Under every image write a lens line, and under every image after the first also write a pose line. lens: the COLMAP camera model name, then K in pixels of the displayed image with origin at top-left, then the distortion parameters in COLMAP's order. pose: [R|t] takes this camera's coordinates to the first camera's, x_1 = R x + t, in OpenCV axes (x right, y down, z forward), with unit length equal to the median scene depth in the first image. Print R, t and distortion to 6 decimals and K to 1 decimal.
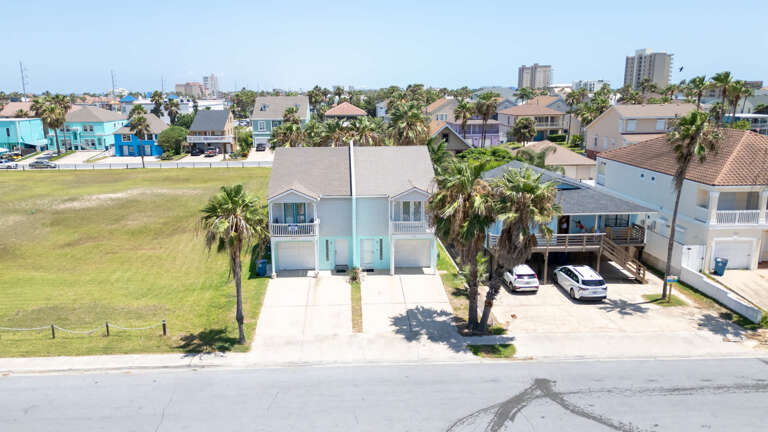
lens RADIAL K [[571.3, 0, 361.7], [0, 571.3, 217.1], [0, 0, 1]] dist [0.086211, -0.096933]
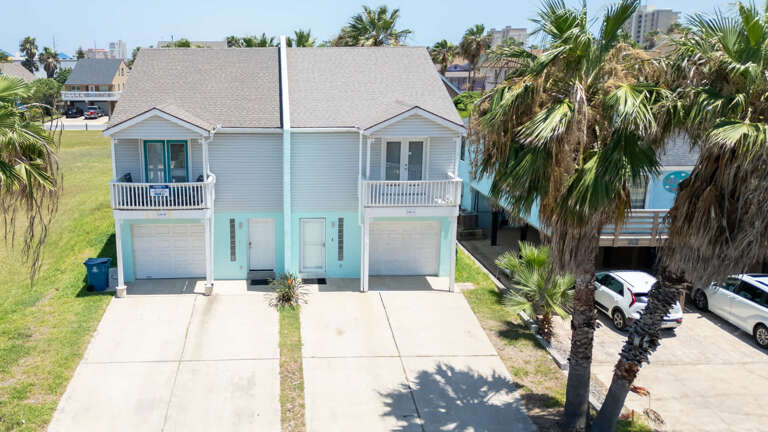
lens RADIAL K [[670.6, 0, 290.5], [0, 670.6, 211.7], [0, 0, 1]] dist [0.108566, -0.159756]
pose [[0.999939, 0.006284, -0.009104, -0.005084], [-0.006279, 0.999980, 0.000578, 0.033898], [0.009107, -0.000521, 0.999958, 0.429517]]
